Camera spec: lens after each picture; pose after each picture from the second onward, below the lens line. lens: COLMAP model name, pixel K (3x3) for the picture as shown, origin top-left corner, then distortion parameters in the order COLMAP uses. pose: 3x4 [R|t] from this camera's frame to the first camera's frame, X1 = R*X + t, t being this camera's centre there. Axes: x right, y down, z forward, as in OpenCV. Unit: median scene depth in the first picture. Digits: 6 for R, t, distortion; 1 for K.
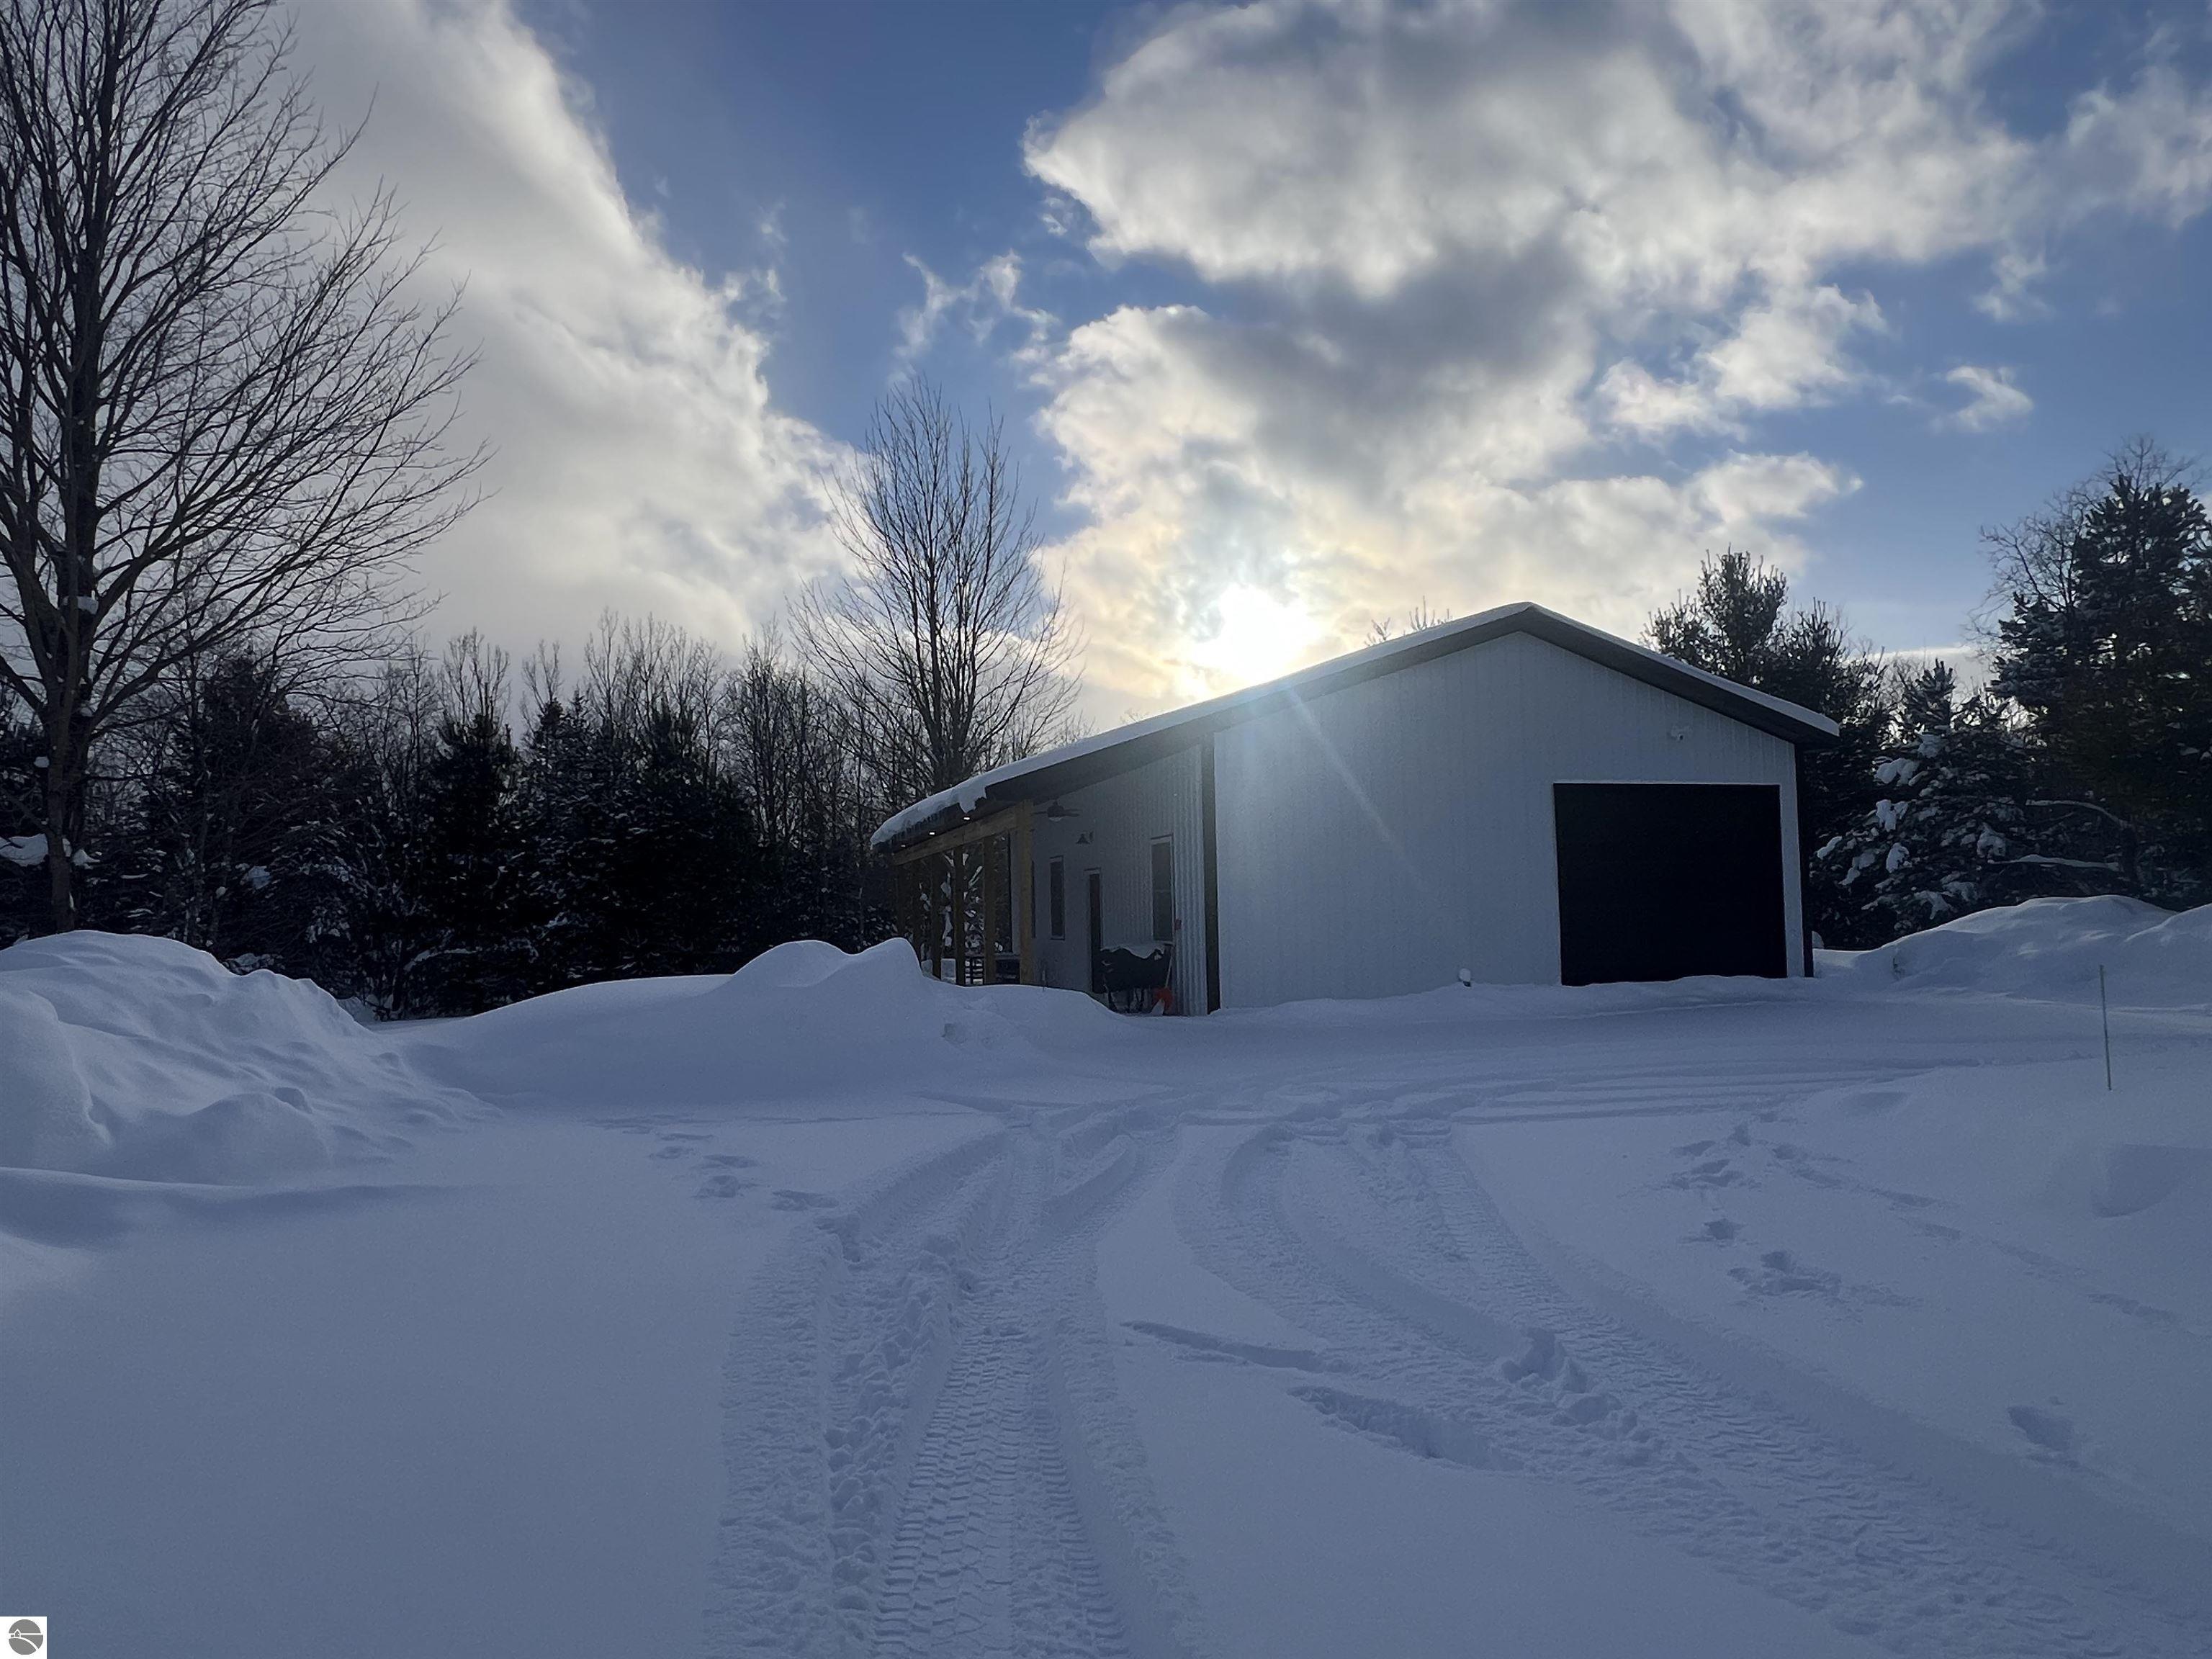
lens RADIAL K [[1371.9, 0, 1100.0], [0, 1371.9, 839.9], [0, 0, 1]] dist [-0.005153, -0.002040]
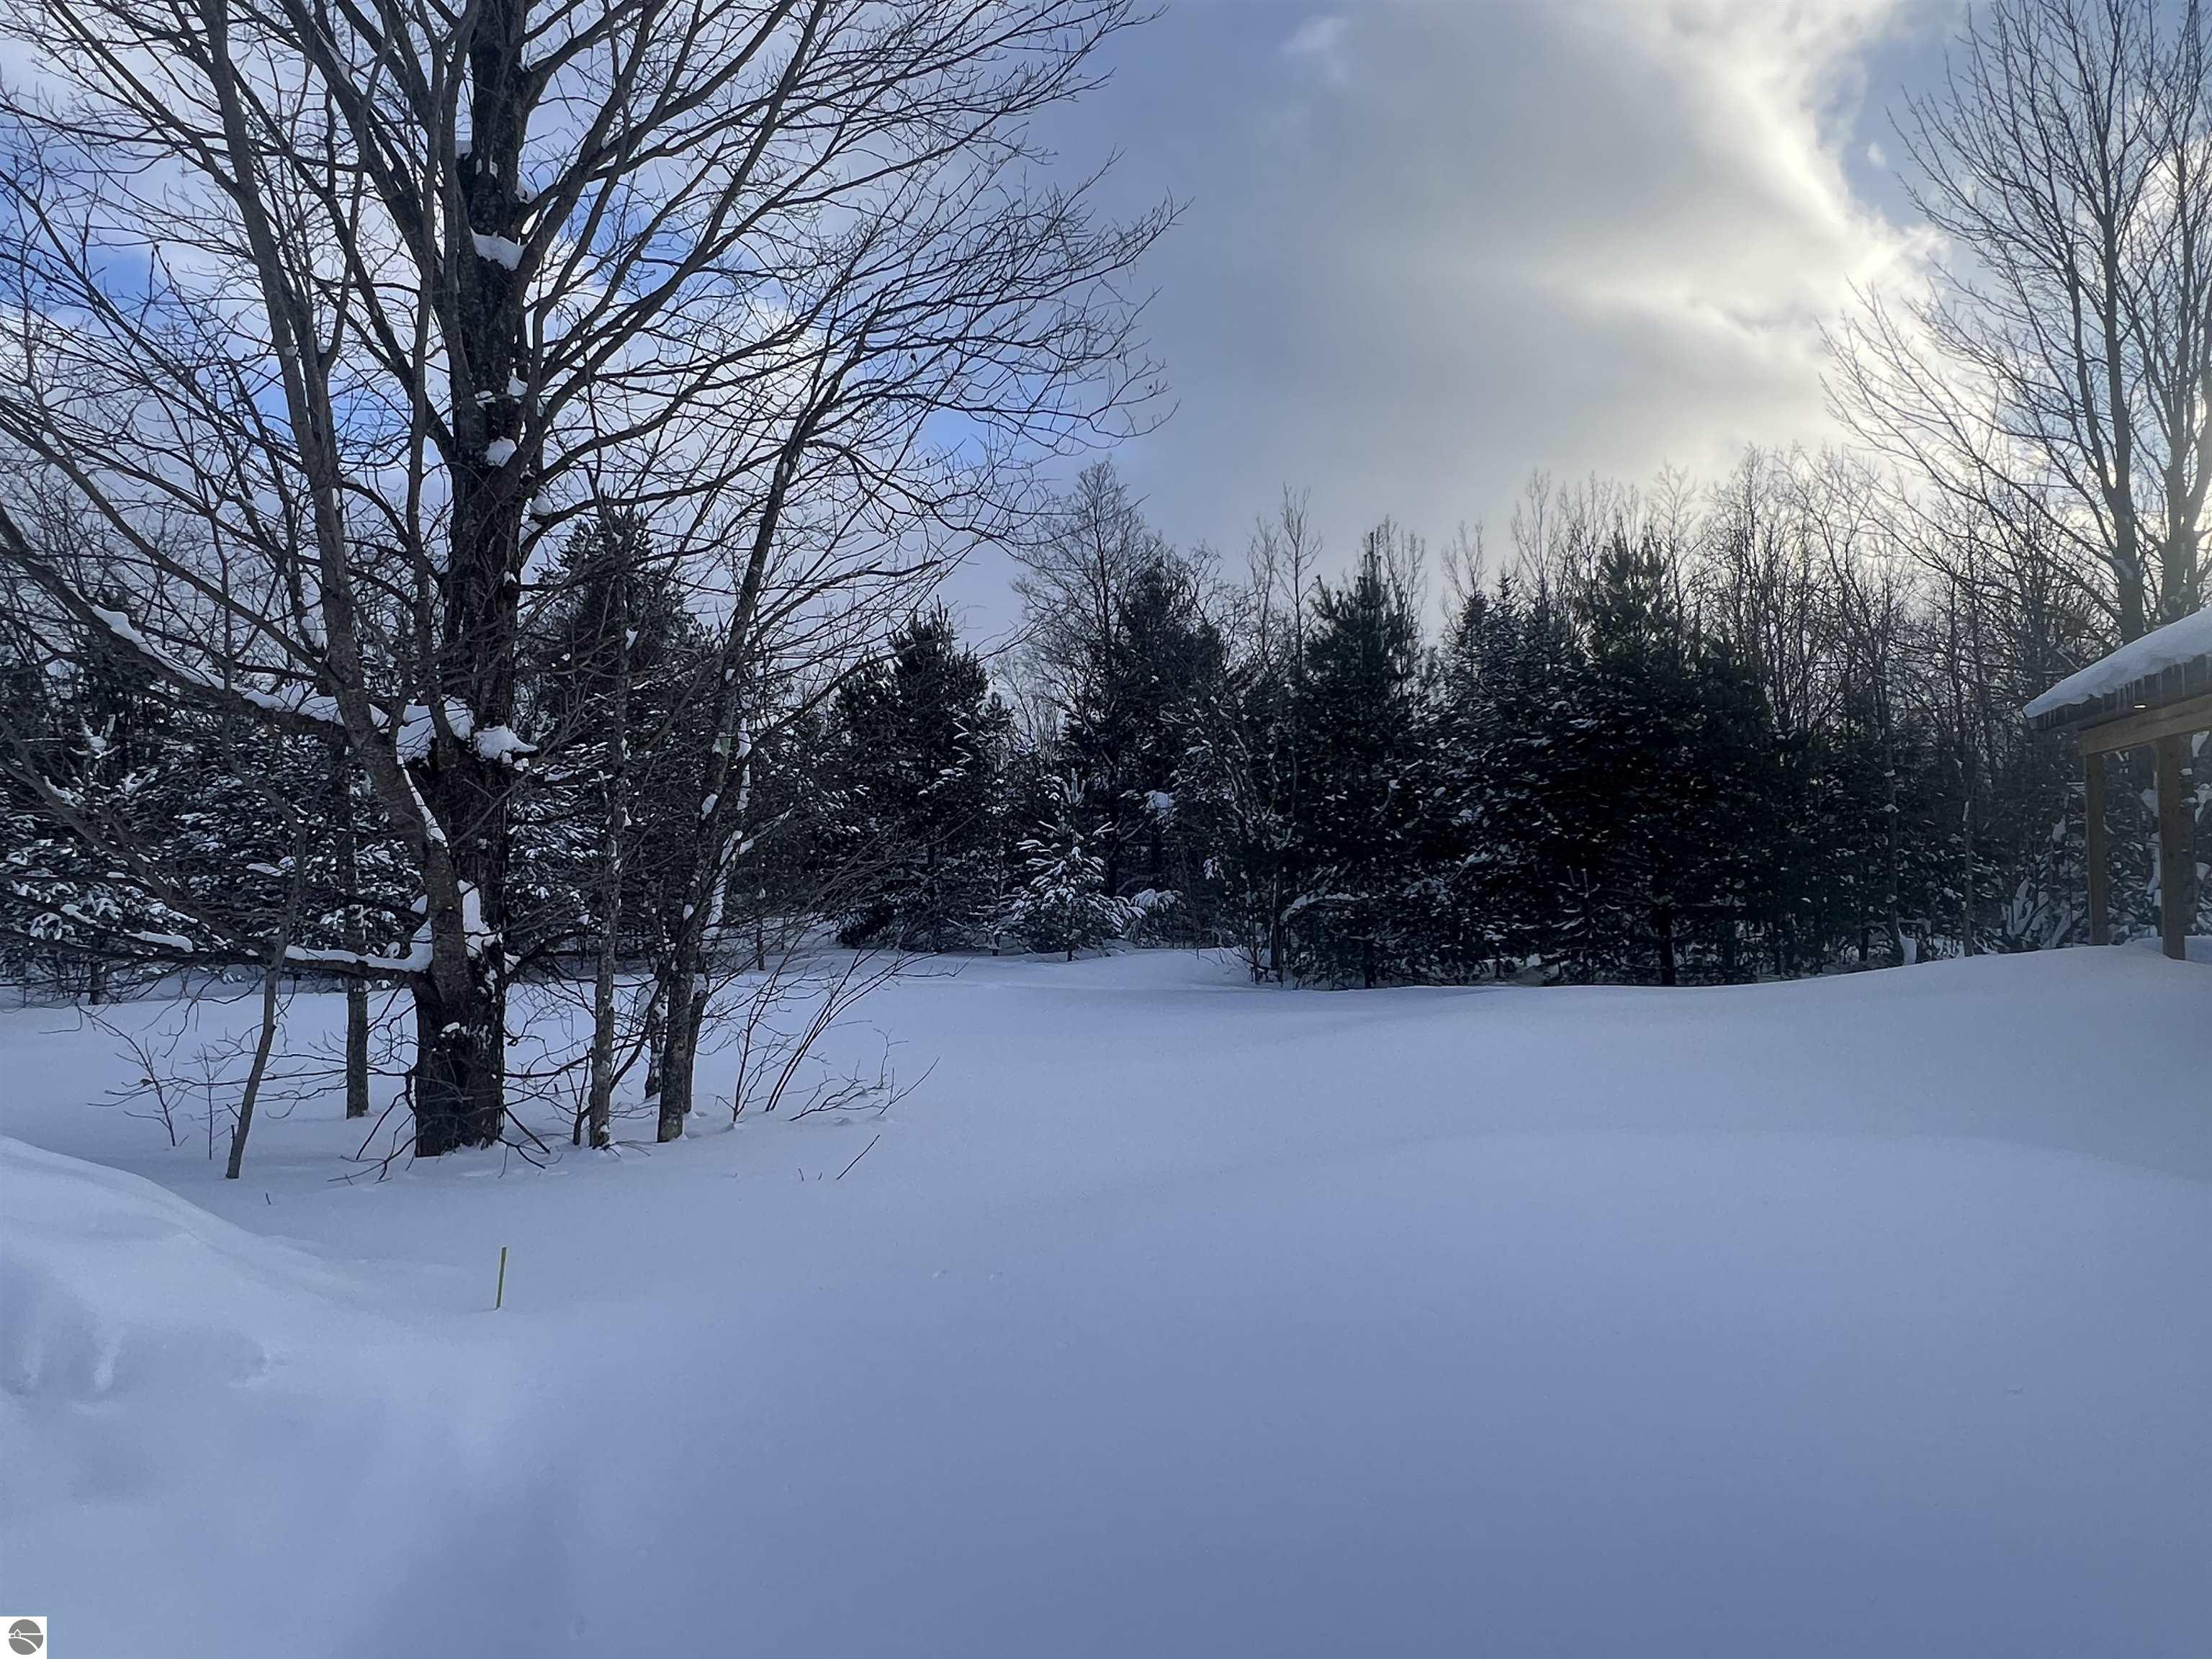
lens RADIAL K [[1371.9, 0, 1100.0], [0, 1371.9, 839.9], [0, 0, 1]] dist [-0.005153, -0.002040]
pose [[0.788853, -0.000948, -0.614581, -0.106269], [0.032281, 0.998682, 0.039894, 0.015294], [0.613733, -0.051310, 0.787844, 0.309034]]
